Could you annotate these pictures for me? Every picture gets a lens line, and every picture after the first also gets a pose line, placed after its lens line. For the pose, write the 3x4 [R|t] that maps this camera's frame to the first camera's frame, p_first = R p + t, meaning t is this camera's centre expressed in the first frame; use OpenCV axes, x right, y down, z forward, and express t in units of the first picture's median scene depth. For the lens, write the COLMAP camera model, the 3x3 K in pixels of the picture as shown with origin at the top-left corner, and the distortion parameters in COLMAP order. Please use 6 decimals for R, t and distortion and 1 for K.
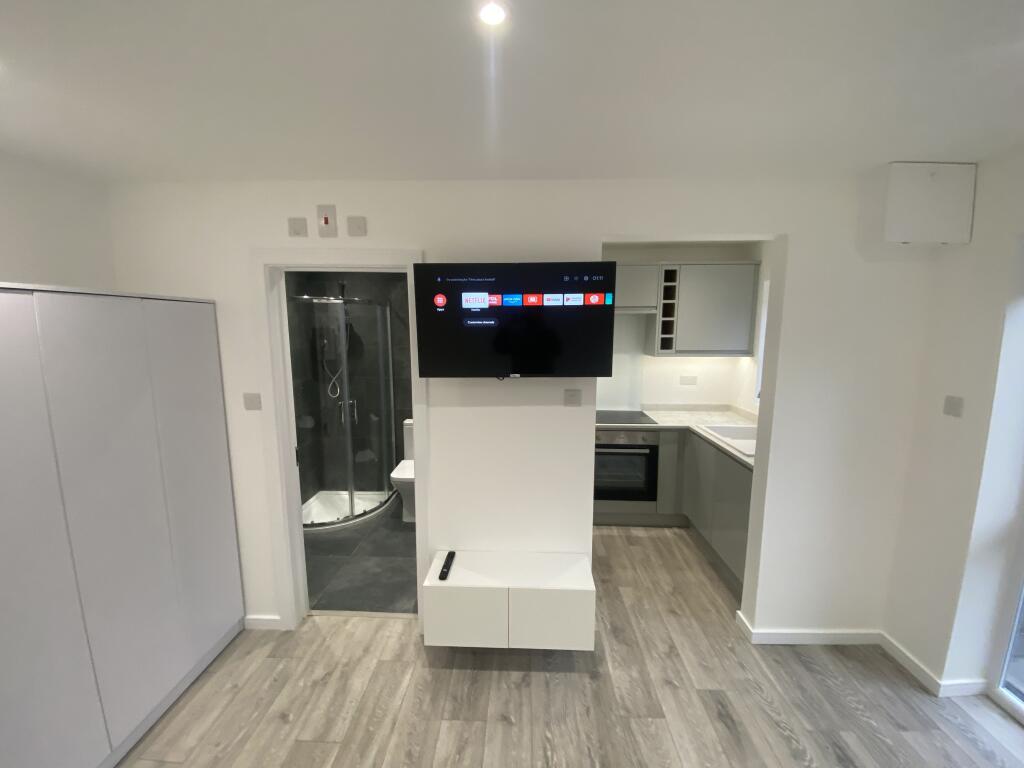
lens RADIAL K [[413.2, 0, 512.0], [0, 413.2, 384.0], [0, 0, 1]] dist [0.036782, -0.028147]
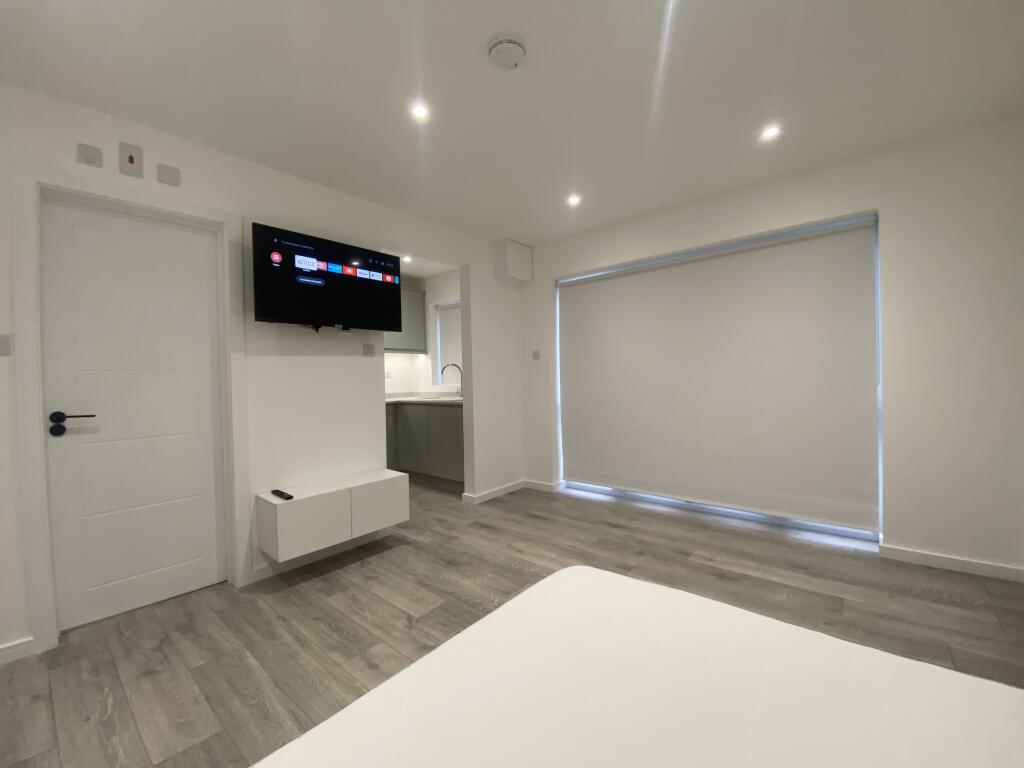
lens RADIAL K [[413.2, 0, 512.0], [0, 413.2, 384.0], [0, 0, 1]] dist [0.036782, -0.028147]
pose [[0.622871, -0.025996, 0.781892, -0.648961], [0.131022, 0.988798, -0.071500, 0.311373], [-0.771275, 0.146980, 0.619300, -0.204366]]
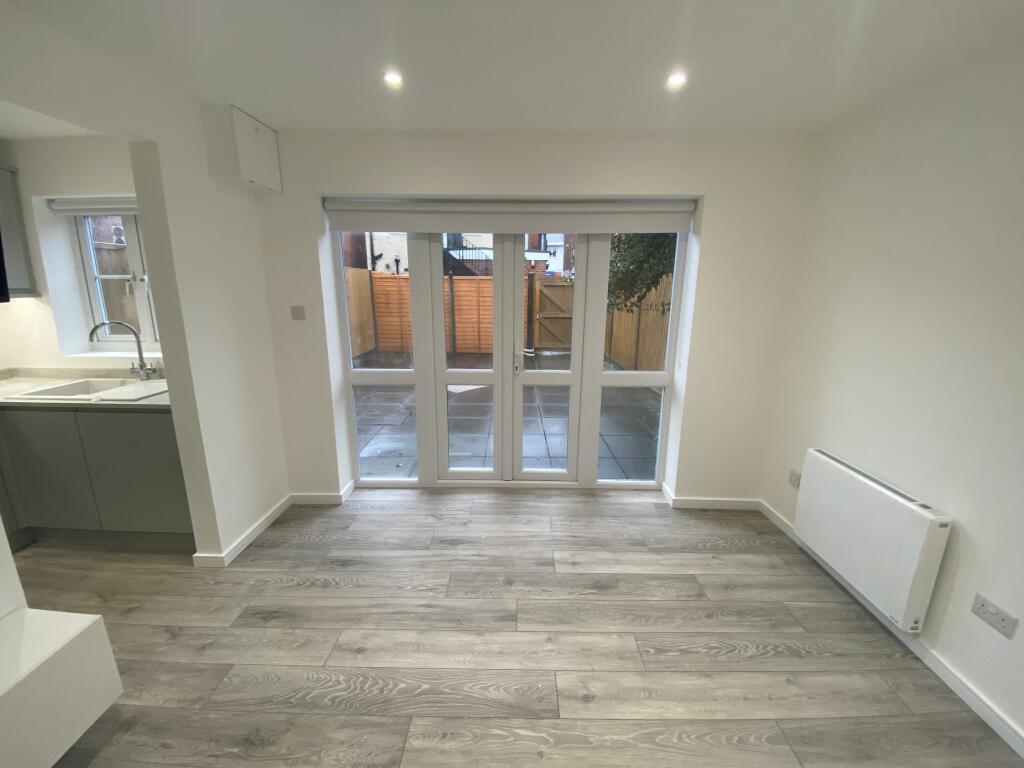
lens RADIAL K [[413.2, 0, 512.0], [0, 413.2, 384.0], [0, 0, 1]] dist [0.036782, -0.028147]
pose [[-0.015409, -0.220423, 0.975283, -0.361441], [0.130859, 0.966565, 0.220520, 0.061758], [-0.991281, 0.131023, 0.013951, 0.255494]]
